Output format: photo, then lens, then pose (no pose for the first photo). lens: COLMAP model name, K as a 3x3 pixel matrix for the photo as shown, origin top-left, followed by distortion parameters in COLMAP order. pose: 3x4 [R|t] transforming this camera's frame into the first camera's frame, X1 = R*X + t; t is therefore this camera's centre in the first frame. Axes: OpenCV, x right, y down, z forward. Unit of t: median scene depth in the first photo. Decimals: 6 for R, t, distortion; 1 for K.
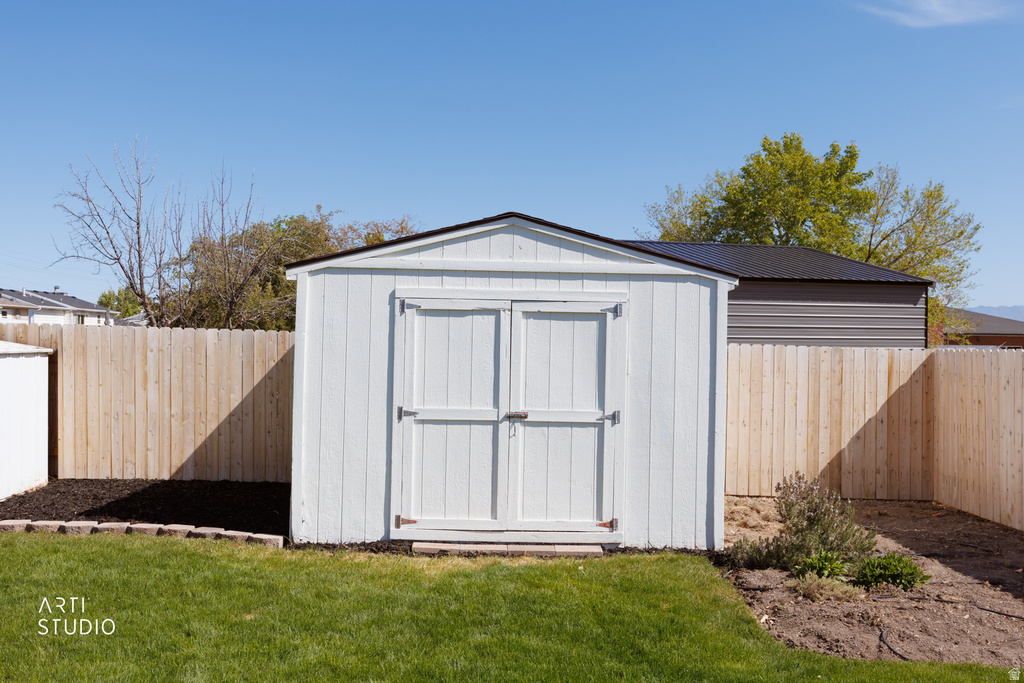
lens RADIAL K [[953.8, 0, 519.8], [0, 953.8, 346.5], [0, 0, 1]] dist [0.013101, 0.000000]
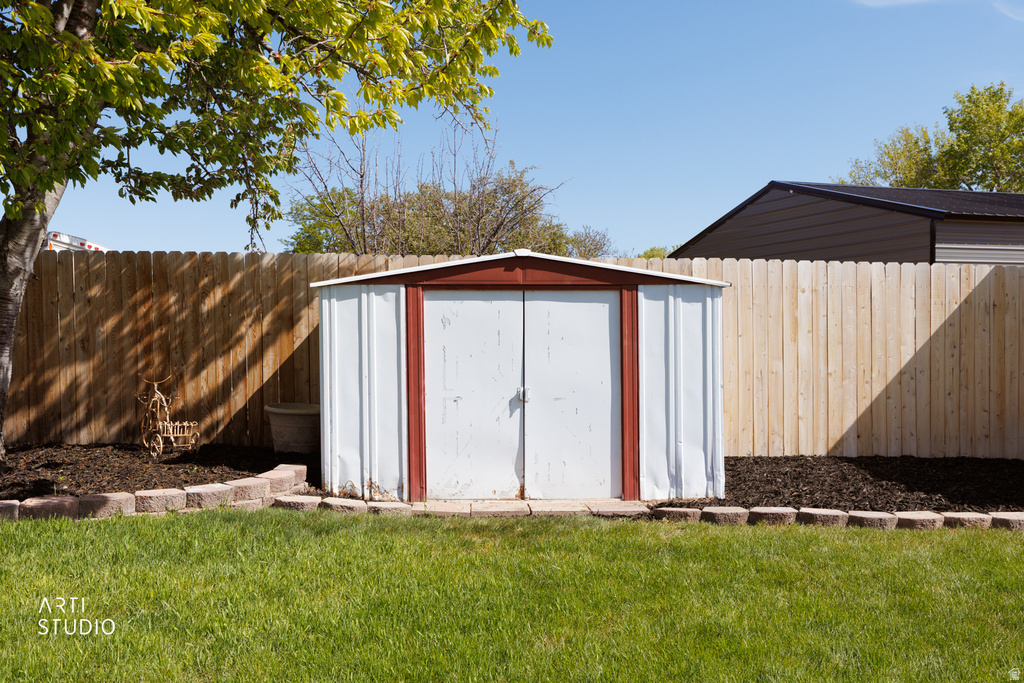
lens RADIAL K [[953.8, 0, 513.6], [0, 953.8, 340.3], [0, 0, 1]] dist [0.013101, 0.000000]
pose [[0.999668, -0.011459, 0.023089, -0.638870], [0.011112, 0.999824, 0.015113, 0.030097], [-0.023259, -0.014852, 0.999619, 0.226769]]
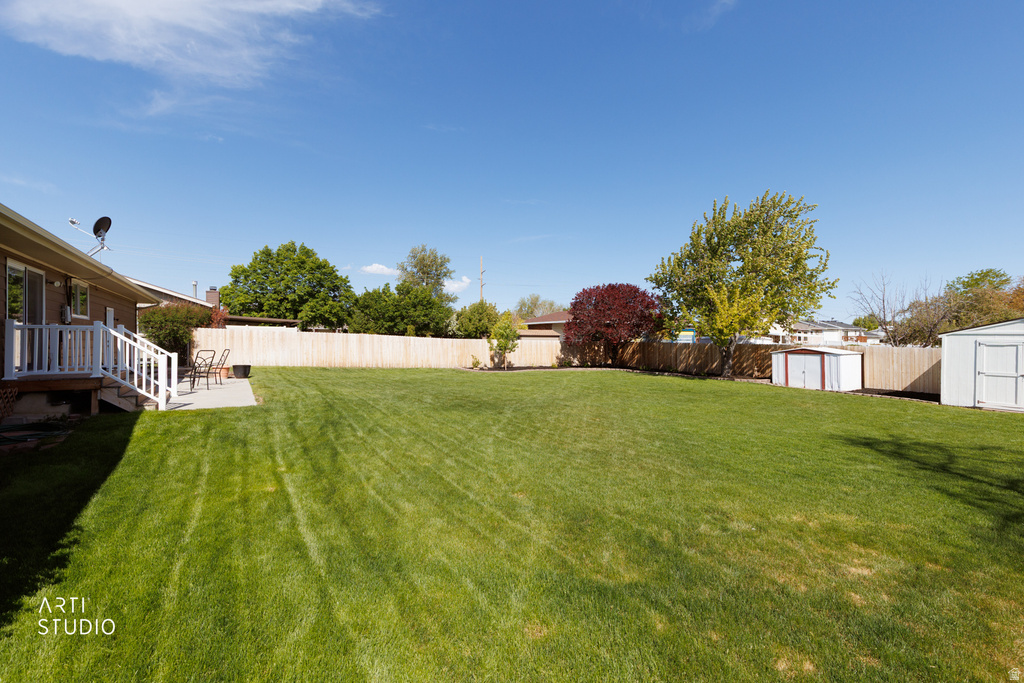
lens RADIAL K [[451.1, 0, 517.0], [0, 451.1, 337.0], [0, 0, 1]] dist [-0.001685, -0.000147]
pose [[0.497568, -0.013361, -0.867322, 0.361174], [-0.000375, 0.999878, -0.015618, -0.030398], [0.867425, 0.008096, 0.497502, -1.030841]]
